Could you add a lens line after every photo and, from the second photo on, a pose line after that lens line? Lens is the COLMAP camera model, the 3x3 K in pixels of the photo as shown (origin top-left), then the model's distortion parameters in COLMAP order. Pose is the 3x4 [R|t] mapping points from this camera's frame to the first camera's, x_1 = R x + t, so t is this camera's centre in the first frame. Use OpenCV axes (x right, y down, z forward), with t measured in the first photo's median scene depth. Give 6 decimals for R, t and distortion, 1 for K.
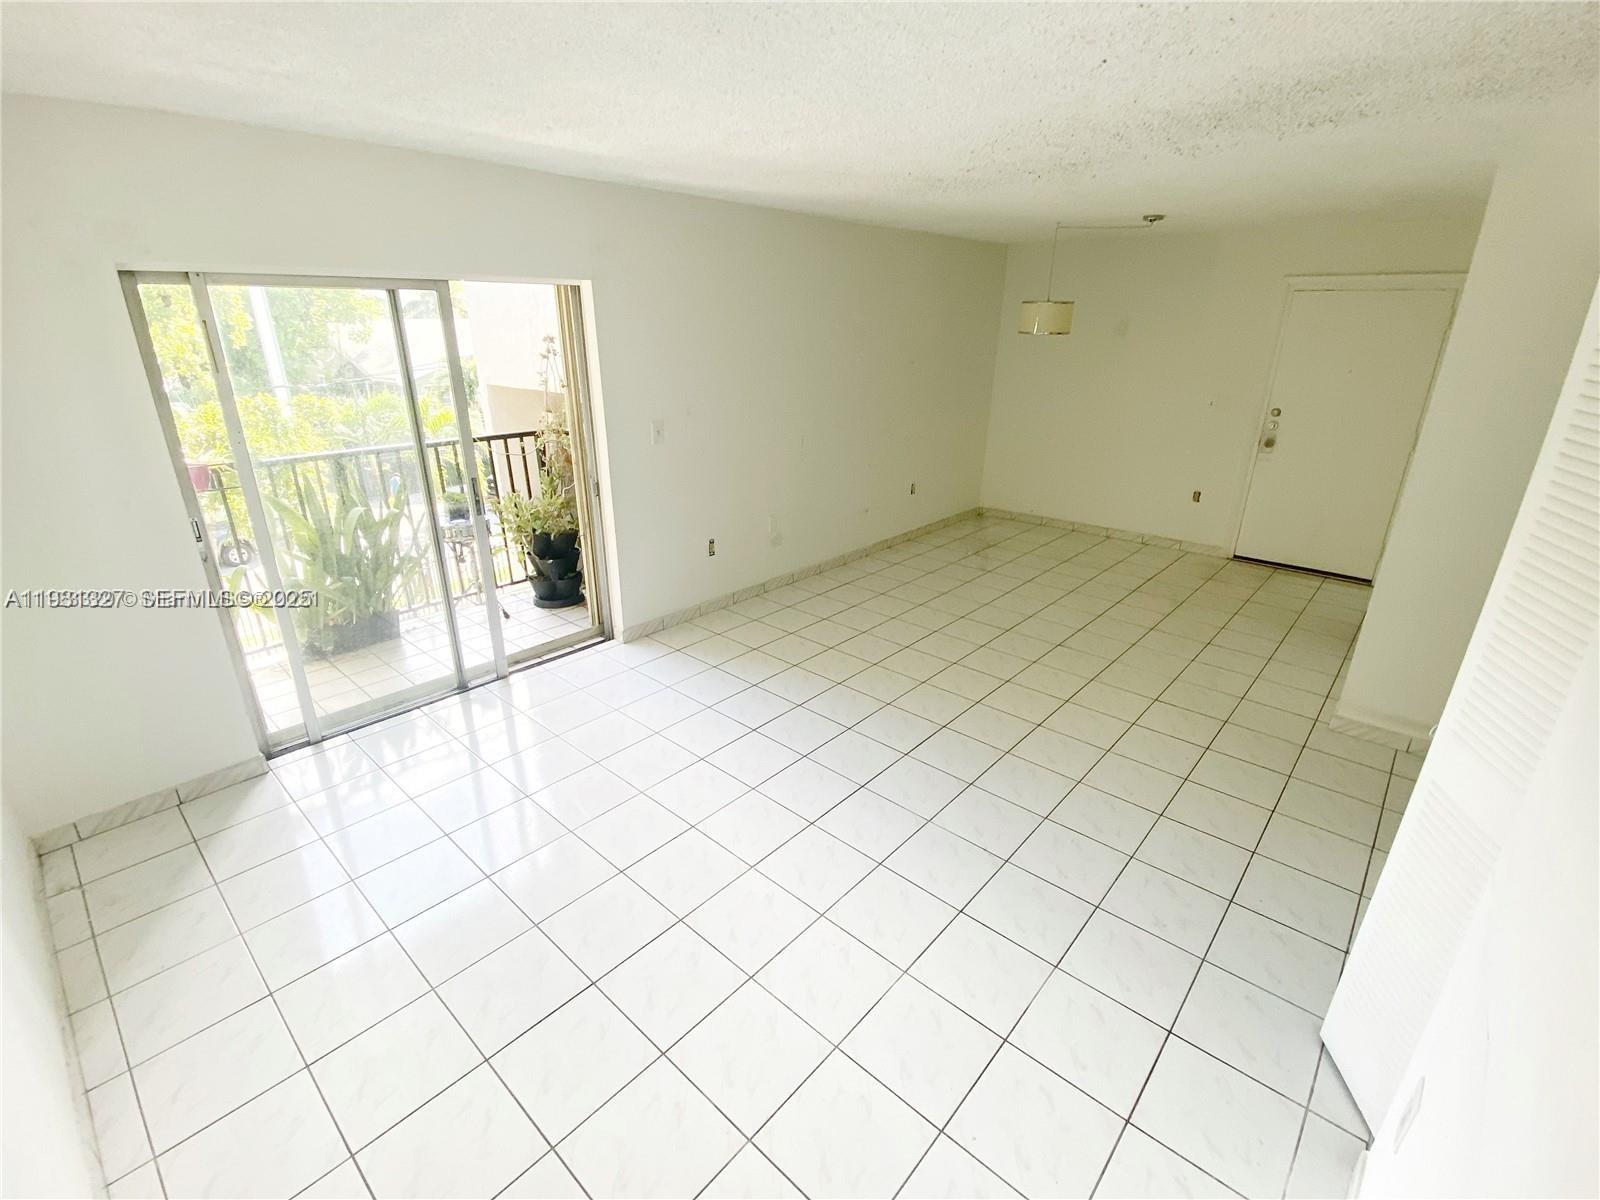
lens RADIAL K [[728.8, 0, 801.4], [0, 728.8, 604.0], [0, 0, 1]] dist [-0.000744, -0.000867]
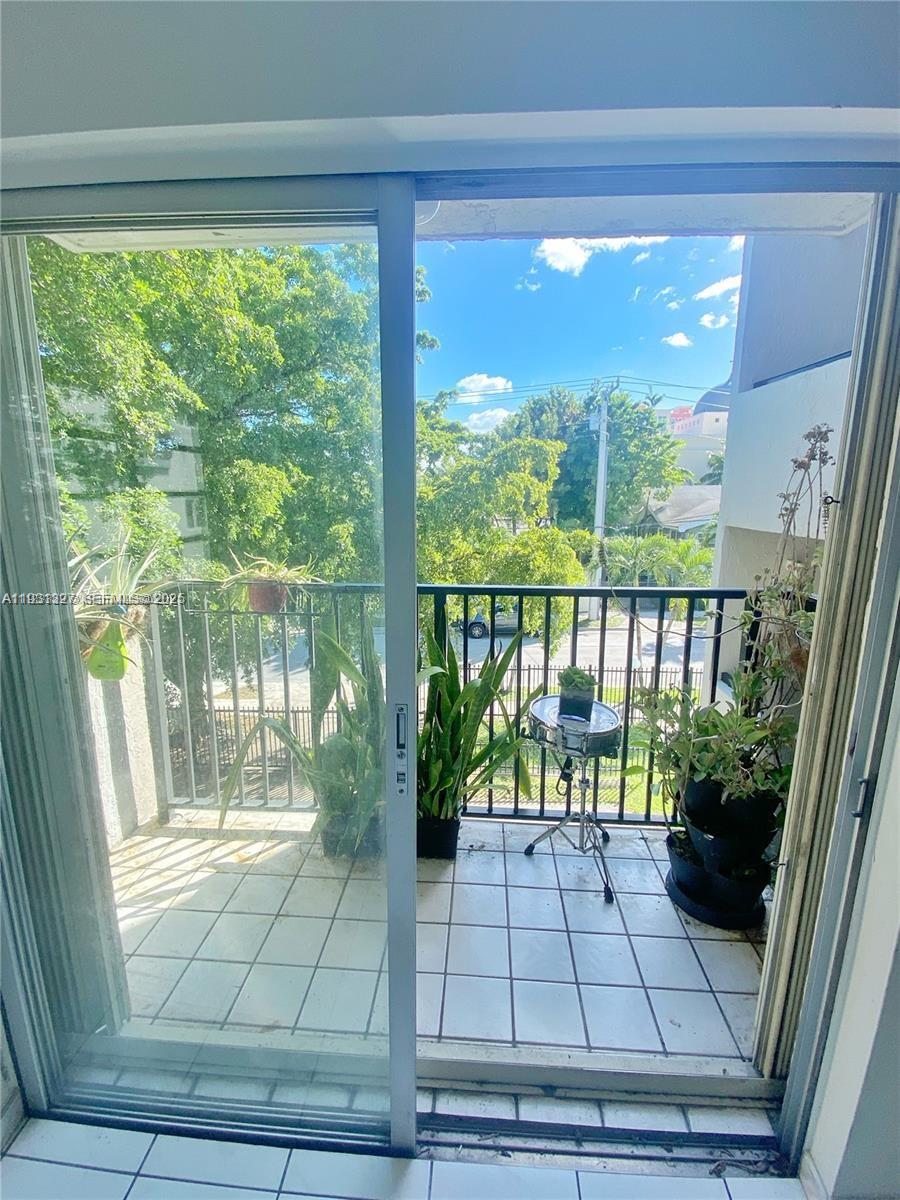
lens RADIAL K [[546.6, 0, 446.1], [0, 546.6, 604.0], [0, 0, 1]] dist [-0.000744, -0.000867]
pose [[0.616285, 0.156289, -0.771859, -0.181056], [-0.282823, 0.958648, -0.031707, -0.148180], [0.734985, 0.237841, 0.635003, 0.560785]]
